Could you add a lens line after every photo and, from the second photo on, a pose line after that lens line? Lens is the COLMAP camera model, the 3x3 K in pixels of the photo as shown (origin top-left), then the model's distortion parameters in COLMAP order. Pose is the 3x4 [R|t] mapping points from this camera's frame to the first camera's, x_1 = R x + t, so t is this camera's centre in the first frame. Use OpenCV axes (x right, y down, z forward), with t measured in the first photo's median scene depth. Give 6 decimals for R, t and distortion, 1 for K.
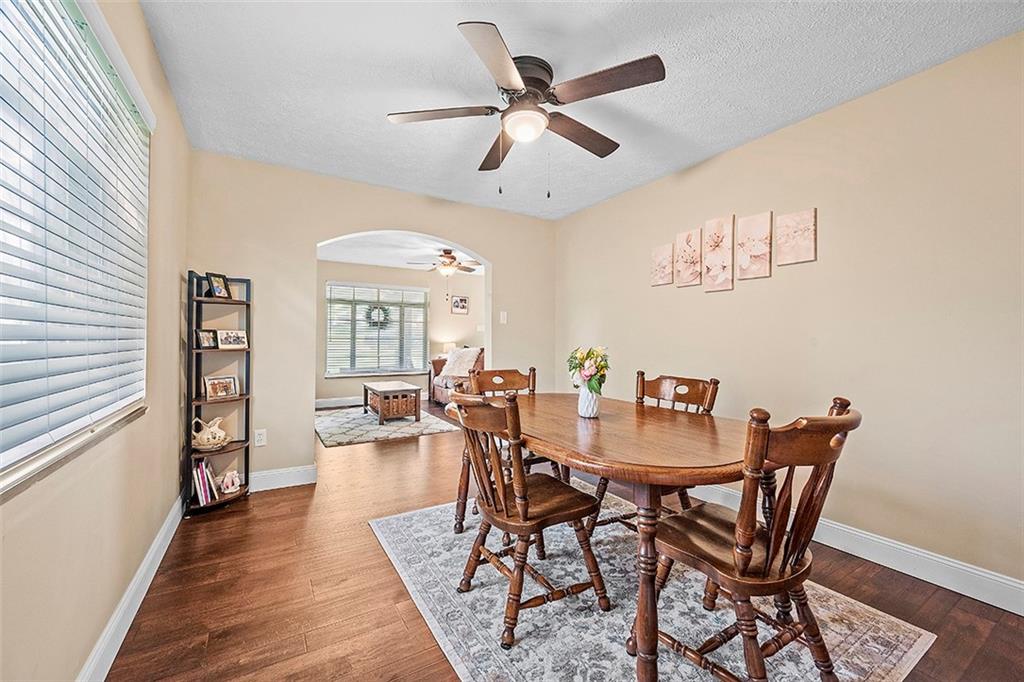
lens RADIAL K [[405.0, 0, 512.0], [0, 405.0, 341.0], [0, 0, 1]] dist [0.000960, -0.000025]
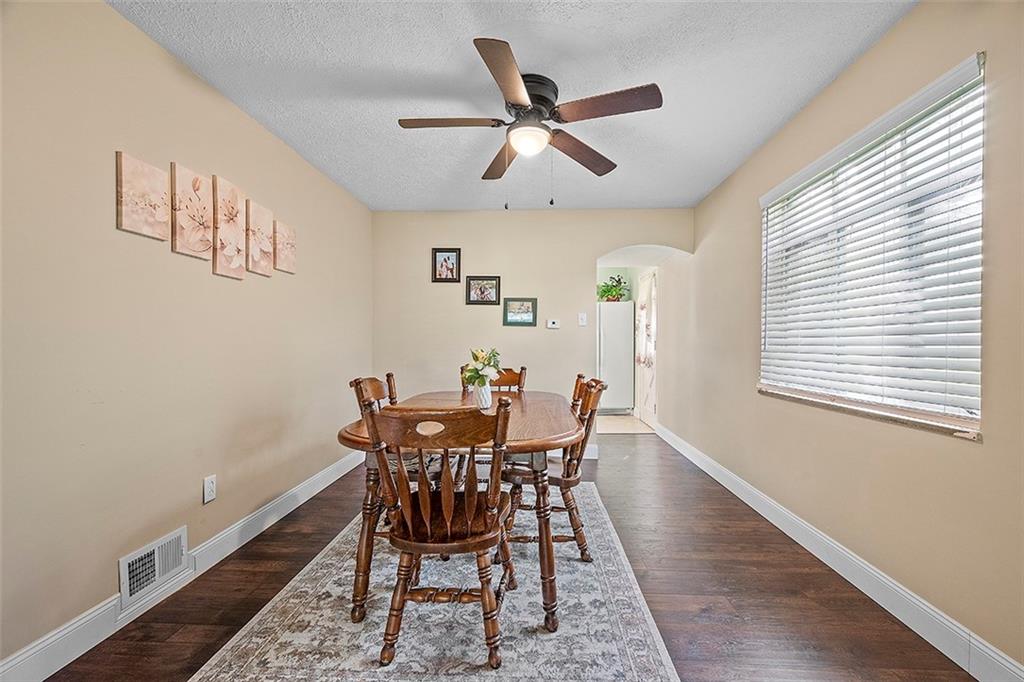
lens RADIAL K [[405.0, 0, 512.0], [0, 405.0, 341.0], [0, 0, 1]] dist [0.000960, -0.000025]
pose [[-0.820428, -0.008524, 0.571686, -0.421712], [-0.011777, 0.999929, -0.001992, -0.005222], [-0.571628, -0.008367, -0.820470, 1.457559]]
